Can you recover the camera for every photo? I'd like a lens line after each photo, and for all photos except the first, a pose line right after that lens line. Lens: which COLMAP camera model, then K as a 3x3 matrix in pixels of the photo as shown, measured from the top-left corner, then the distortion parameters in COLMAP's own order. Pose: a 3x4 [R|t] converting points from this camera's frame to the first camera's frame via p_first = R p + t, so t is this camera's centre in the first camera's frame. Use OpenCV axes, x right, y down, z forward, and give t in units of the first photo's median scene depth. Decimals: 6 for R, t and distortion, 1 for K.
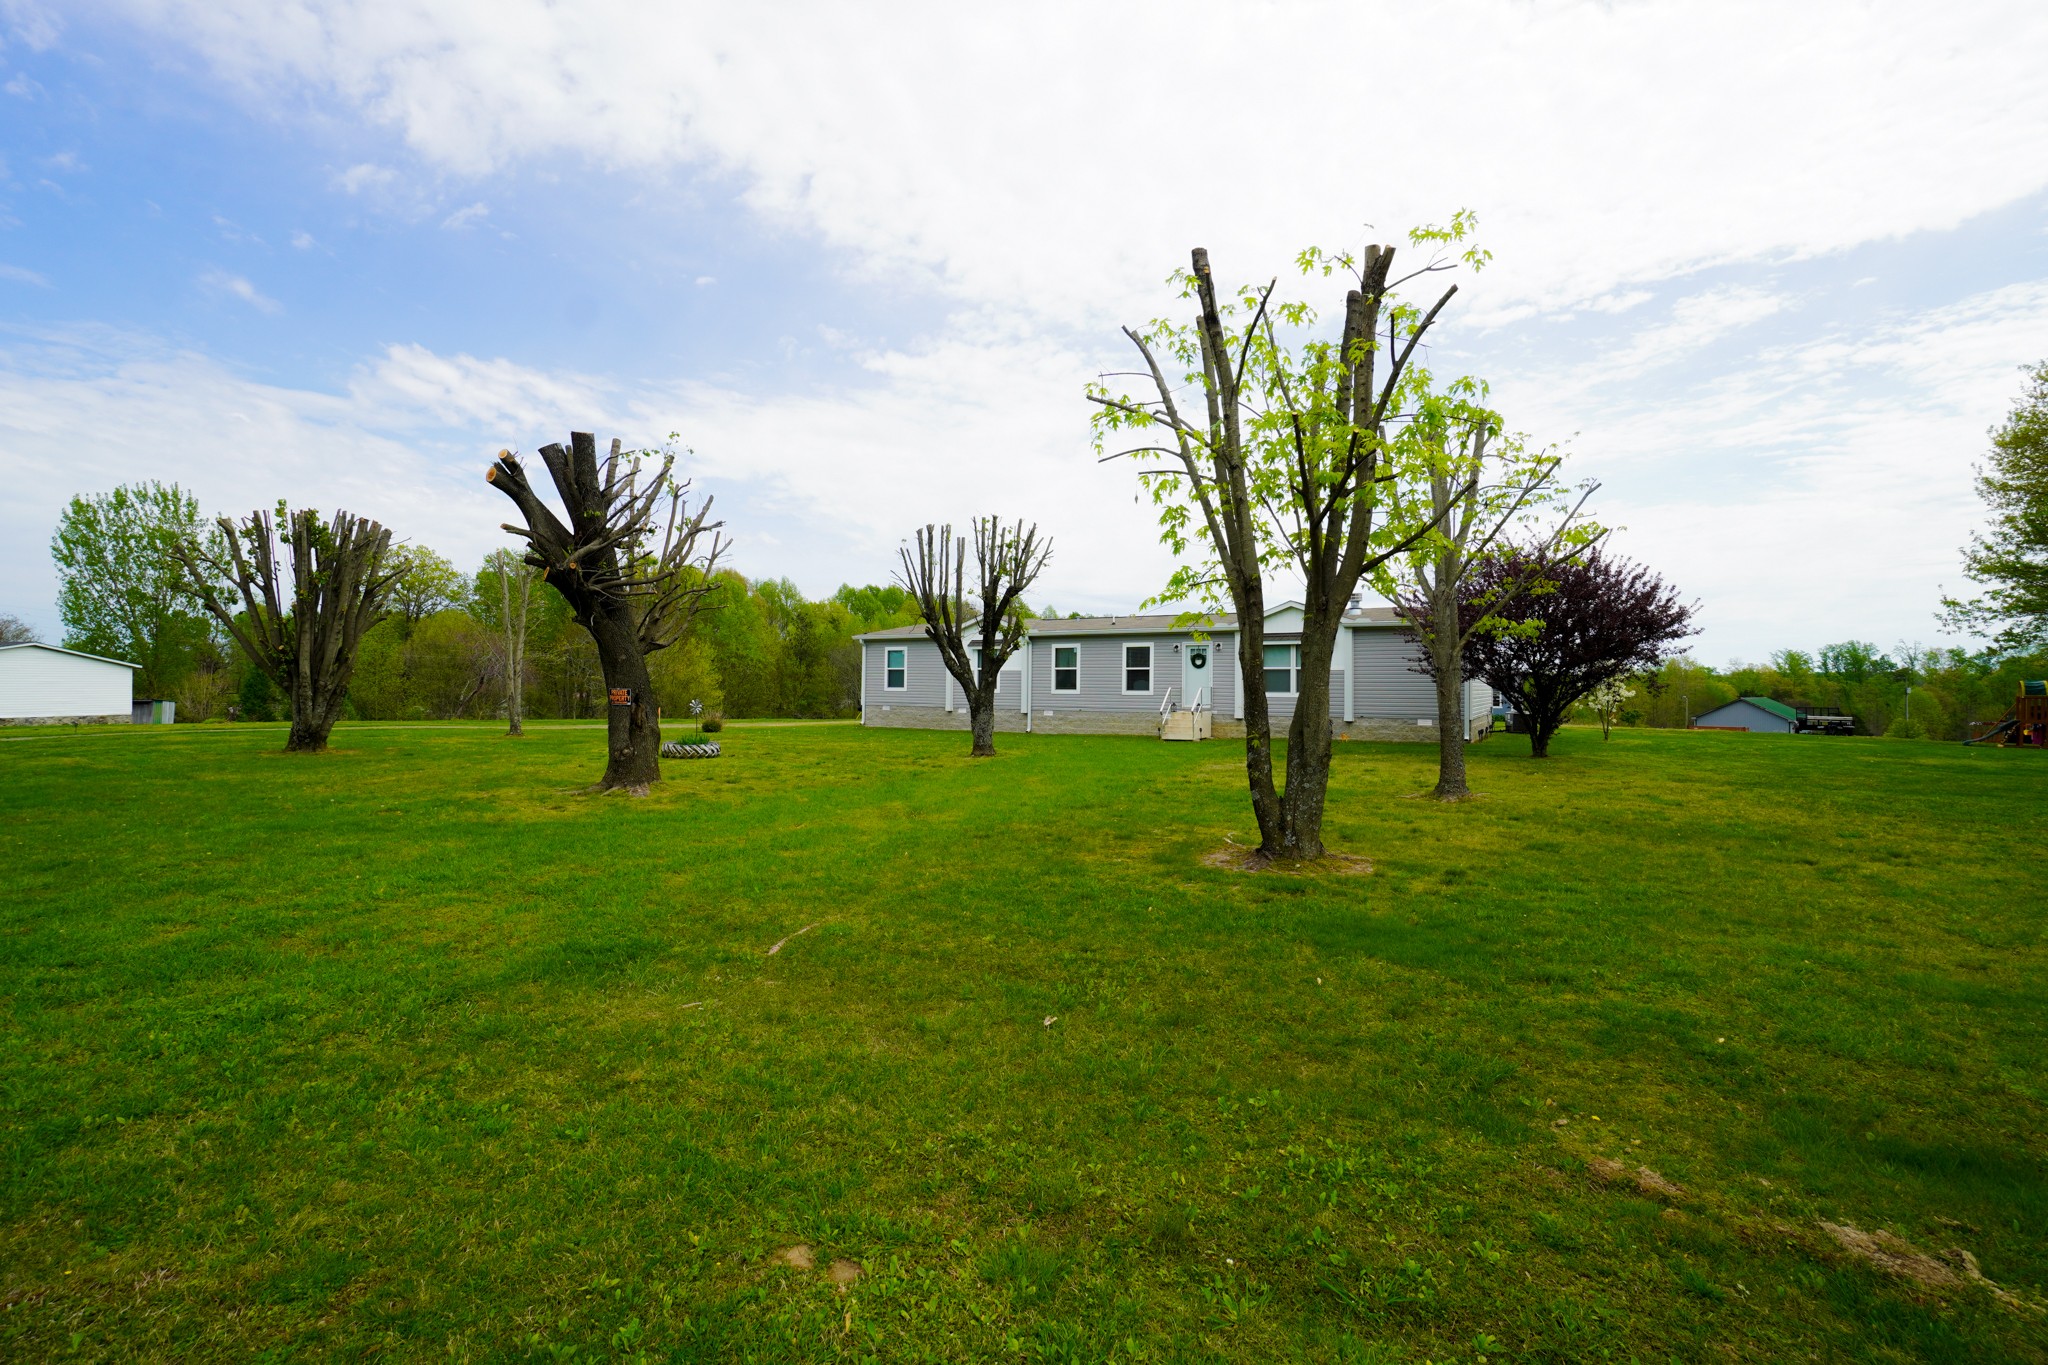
lens RADIAL K [[962.2, 0, 1024.0], [0, 962.2, 682.5], [0, 0, 1]] dist [-0.059140, 0.019227]
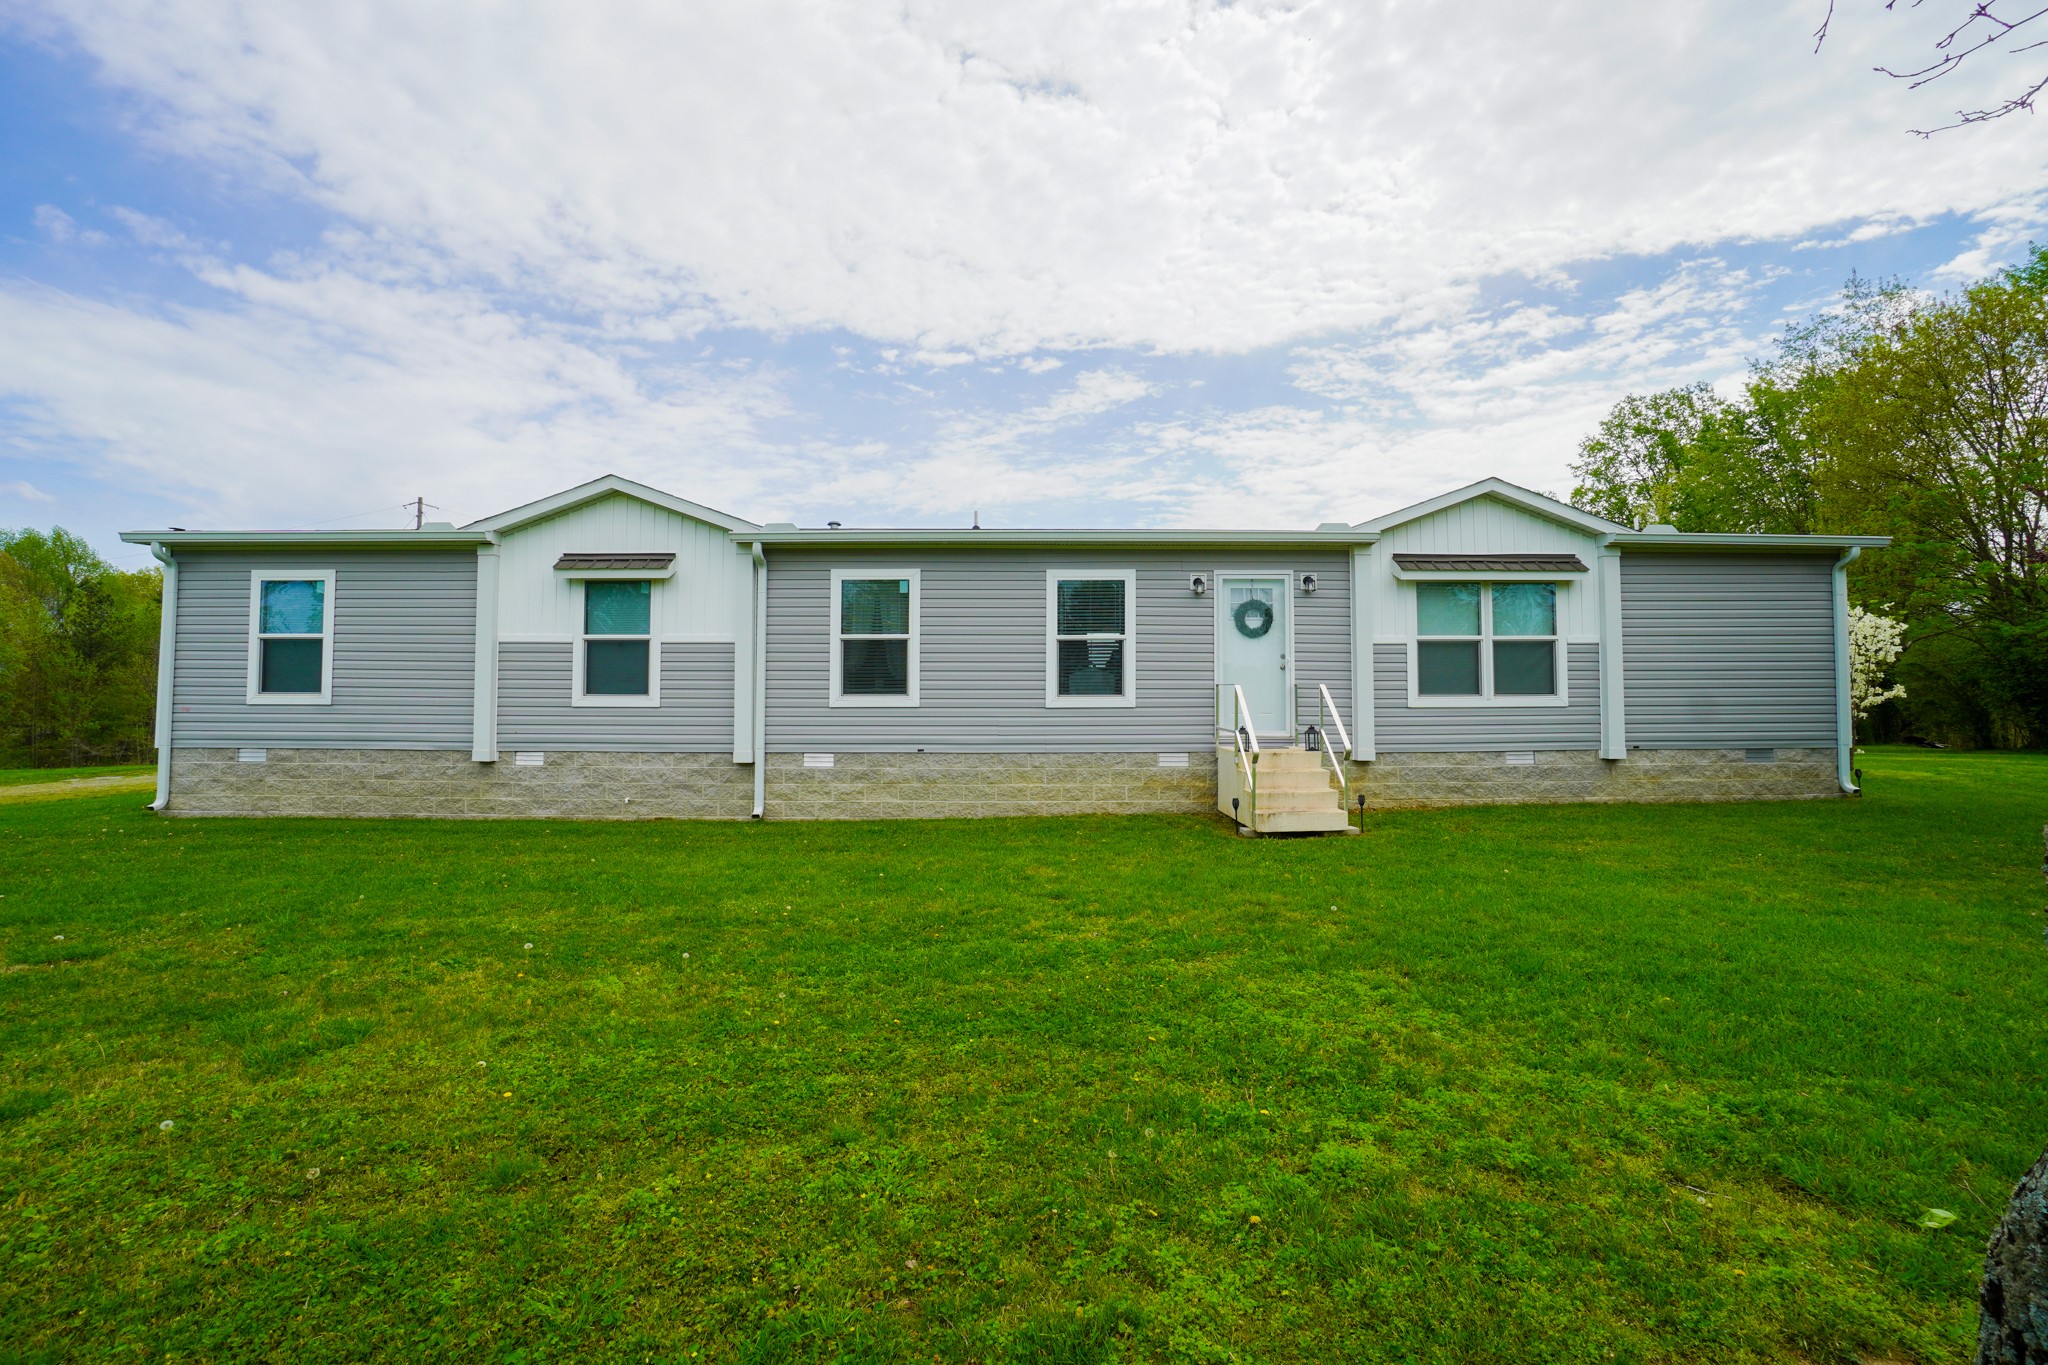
lens RADIAL K [[962.2, 0, 1024.0], [0, 962.2, 682.5], [0, 0, 1]] dist [-0.059140, 0.019227]
pose [[0.845192, 0.004348, 0.534445, -0.091446], [0.004618, 0.999870, -0.015437, 0.007632], [-0.534443, 0.015516, 0.845062, 0.591516]]
